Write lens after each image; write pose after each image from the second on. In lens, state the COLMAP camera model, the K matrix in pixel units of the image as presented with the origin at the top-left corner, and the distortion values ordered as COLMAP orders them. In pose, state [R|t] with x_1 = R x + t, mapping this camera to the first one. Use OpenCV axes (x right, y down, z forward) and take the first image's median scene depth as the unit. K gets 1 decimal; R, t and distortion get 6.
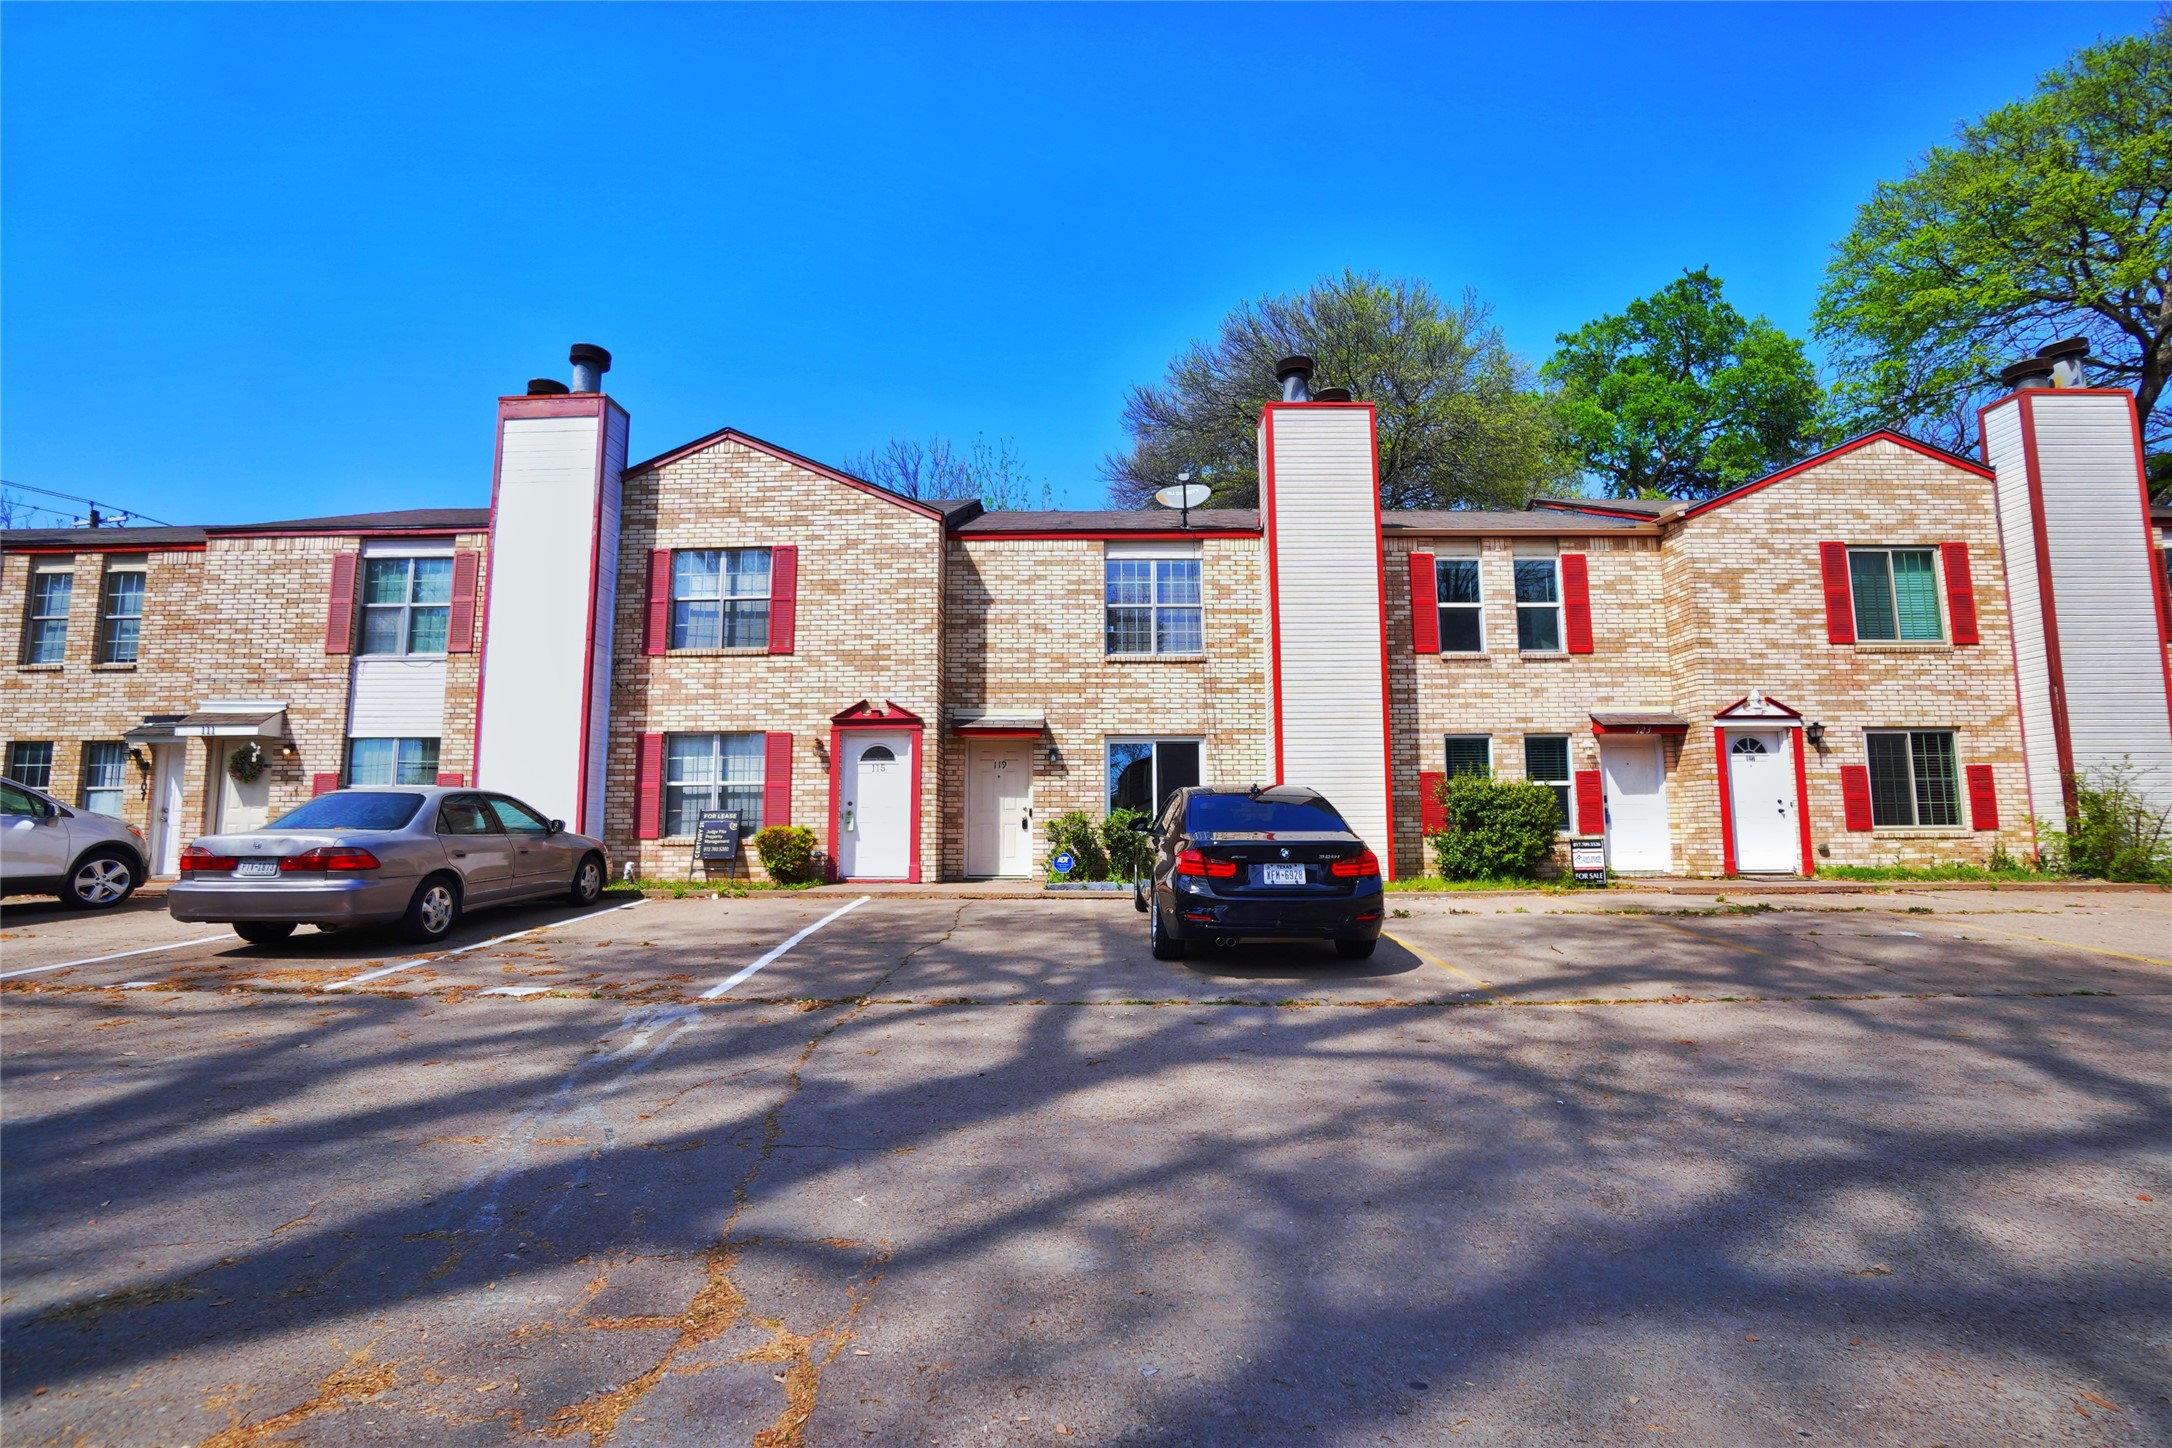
lens RADIAL K [[961.6, 0, 1082.0], [0, 961.6, 734.0], [0, 0, 1]] dist [-0.064215, 0.022890]
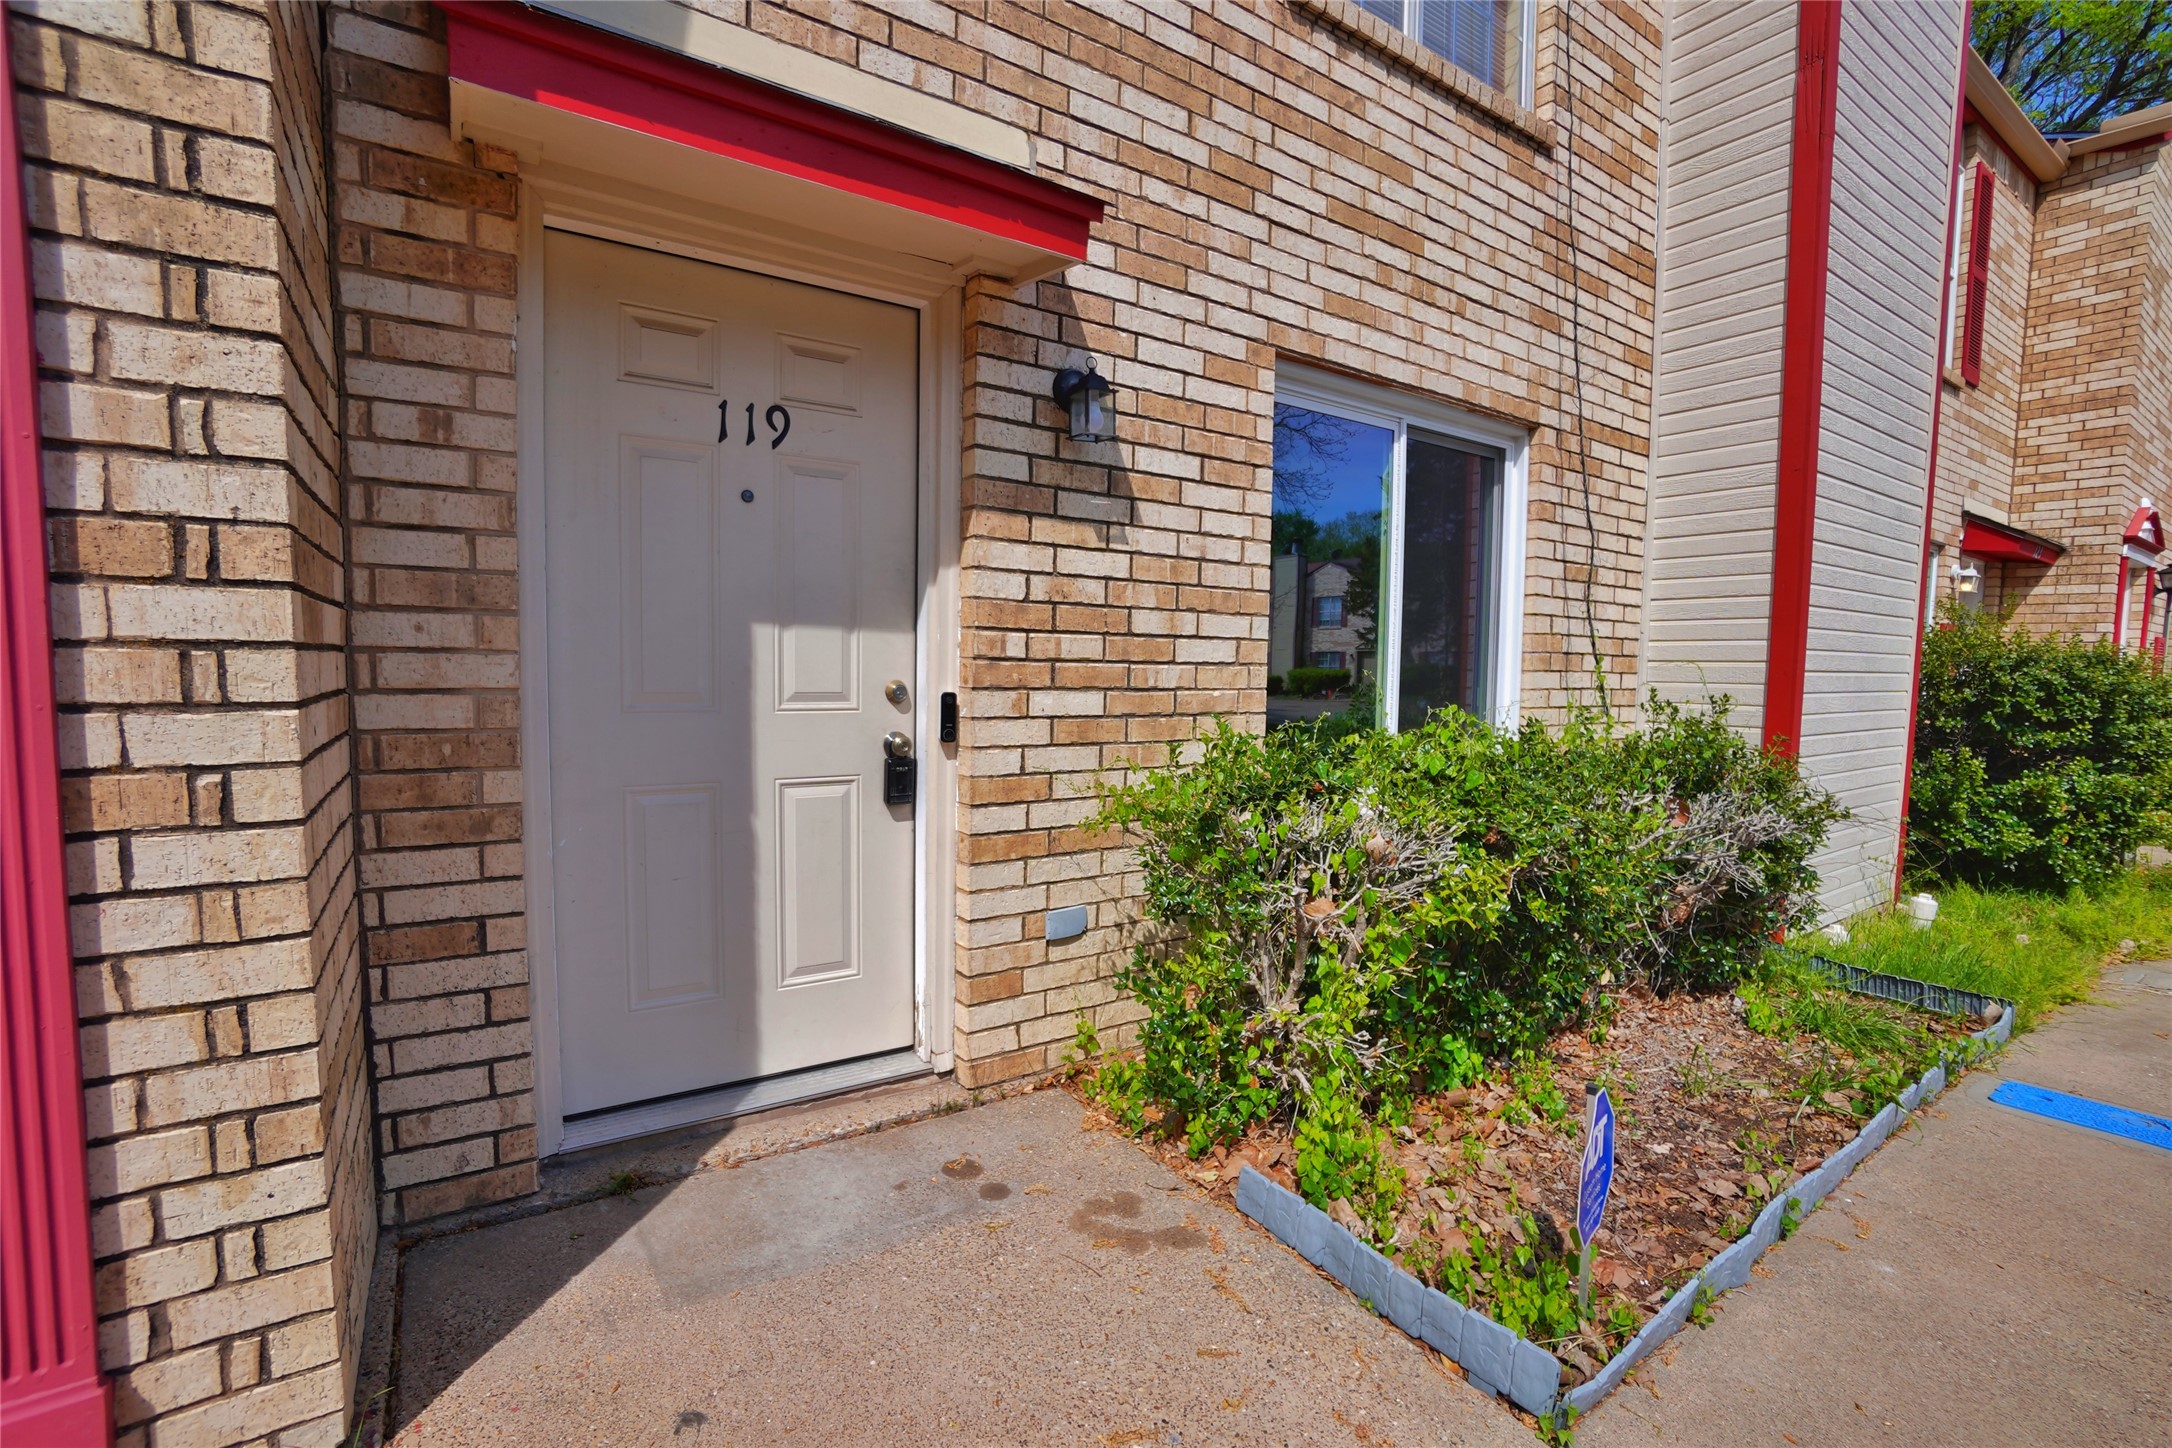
lens RADIAL K [[961.6, 0, 1082.0], [0, 961.6, 734.0], [0, 0, 1]] dist [-0.064215, 0.022890]
pose [[0.827199, -0.025650, 0.561324, -0.132173], [-0.083621, 0.982215, 0.168111, 0.052447], [-0.555653, -0.186000, 0.810342, 0.837582]]
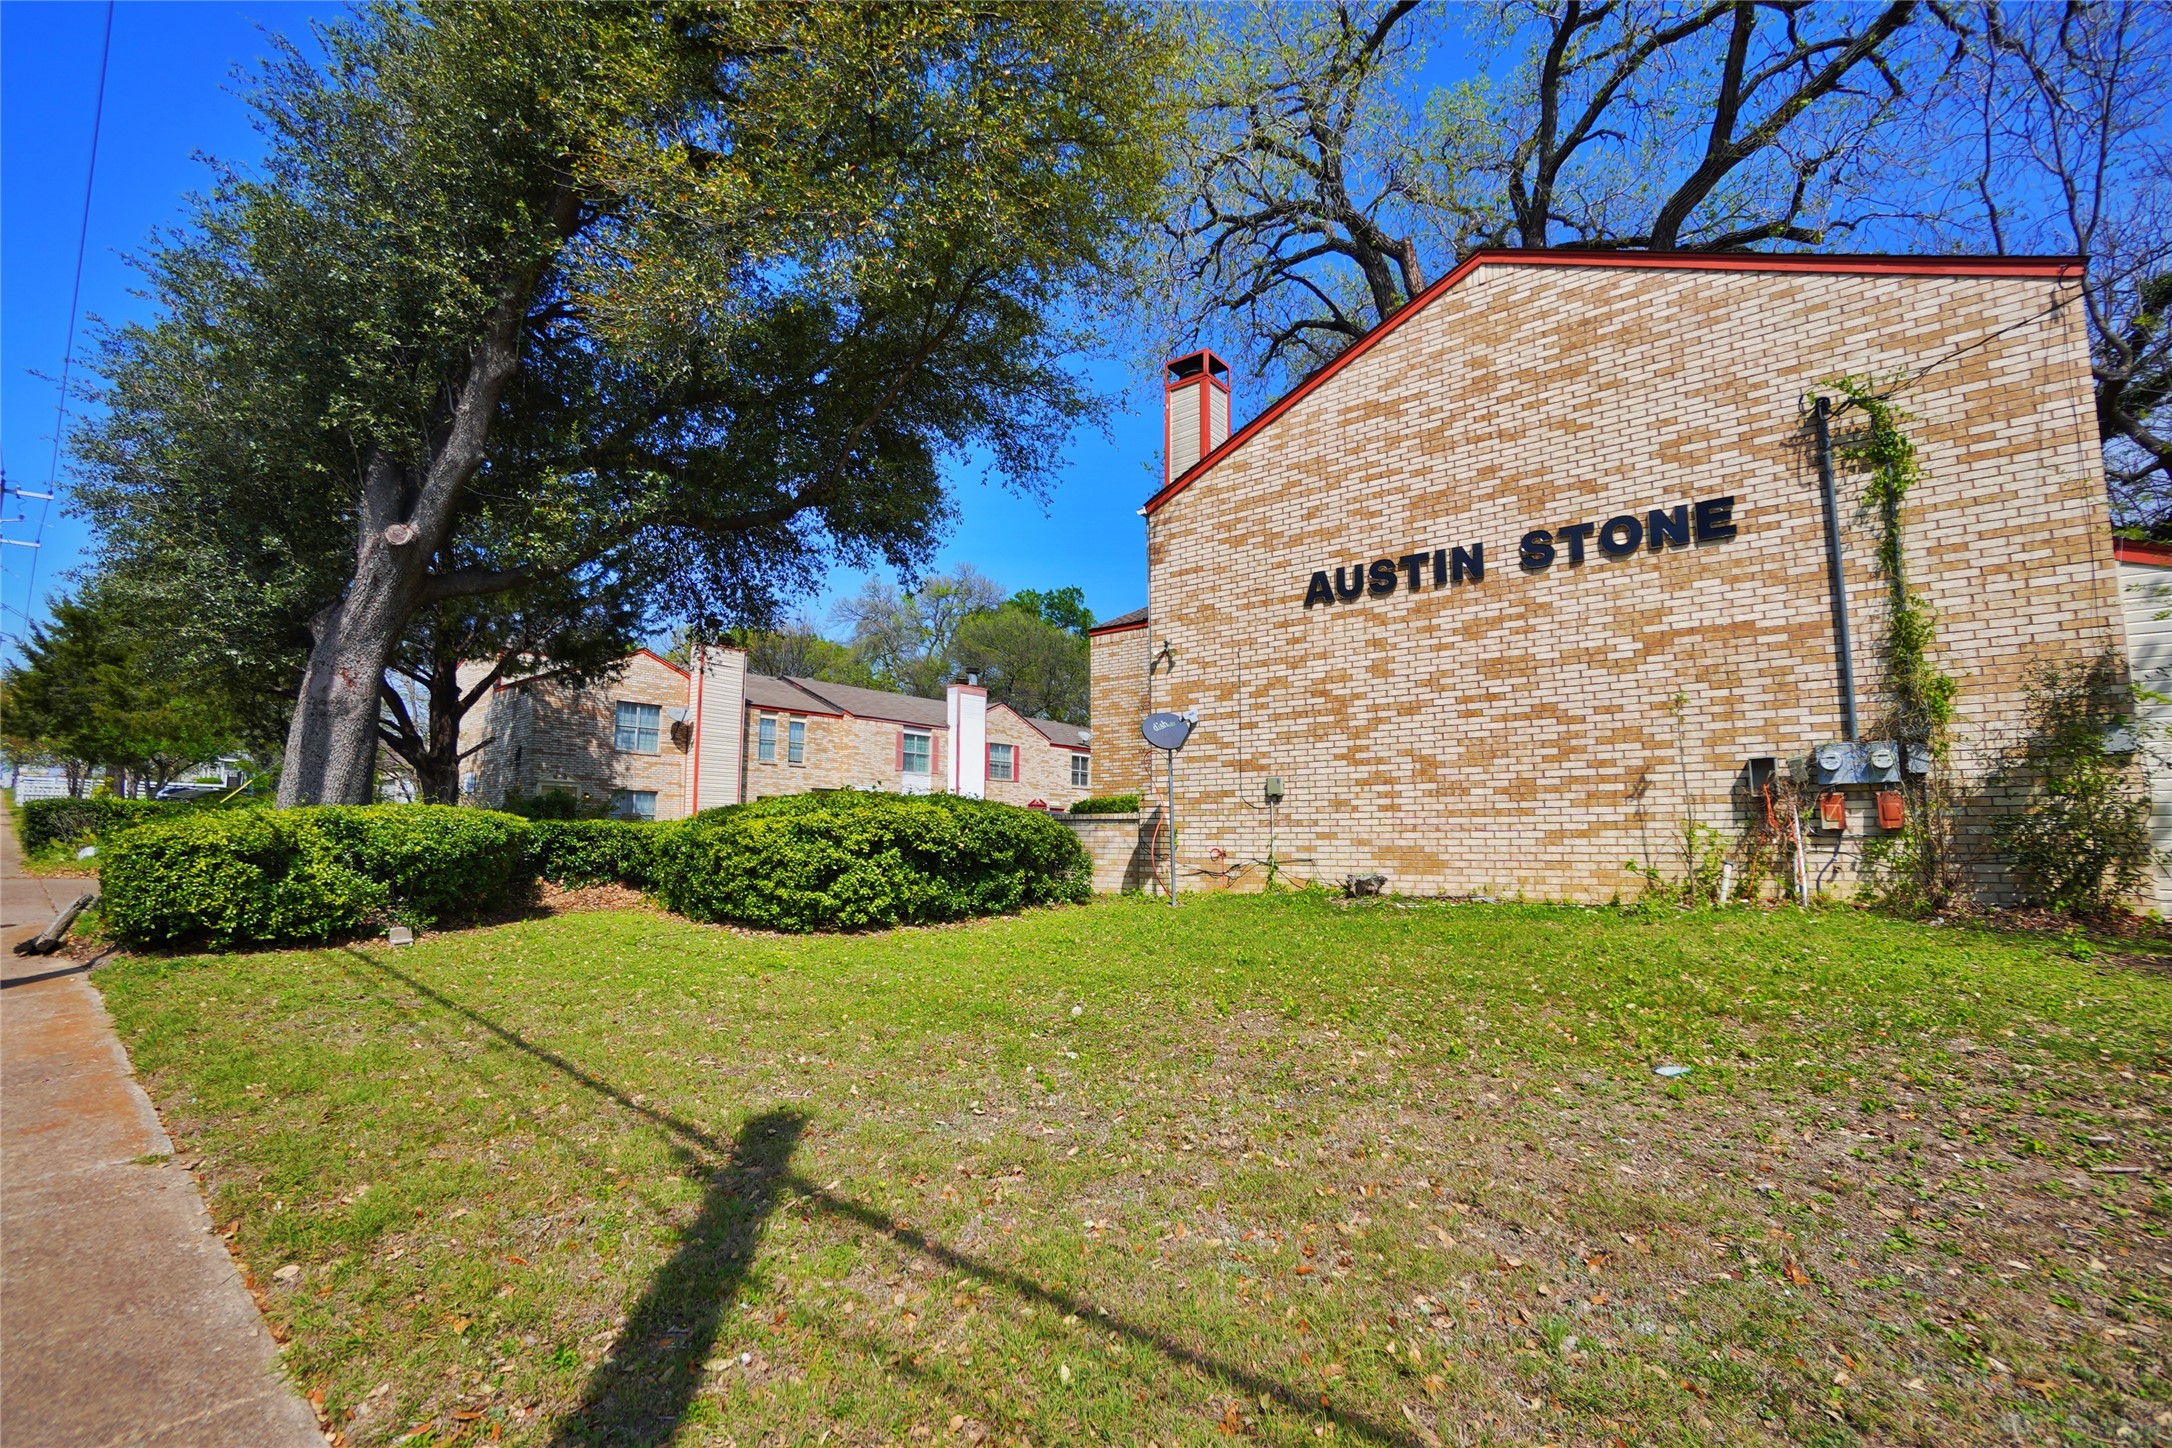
lens RADIAL K [[961.6, 0, 1082.0], [0, 961.6, 734.0], [0, 0, 1]] dist [-0.064215, 0.022890]
pose [[0.615900, 0.096556, 0.781885, -2.517214], [-0.096629, 0.994226, -0.046662, -0.108926], [-0.781876, -0.046814, 0.621674, -1.032724]]
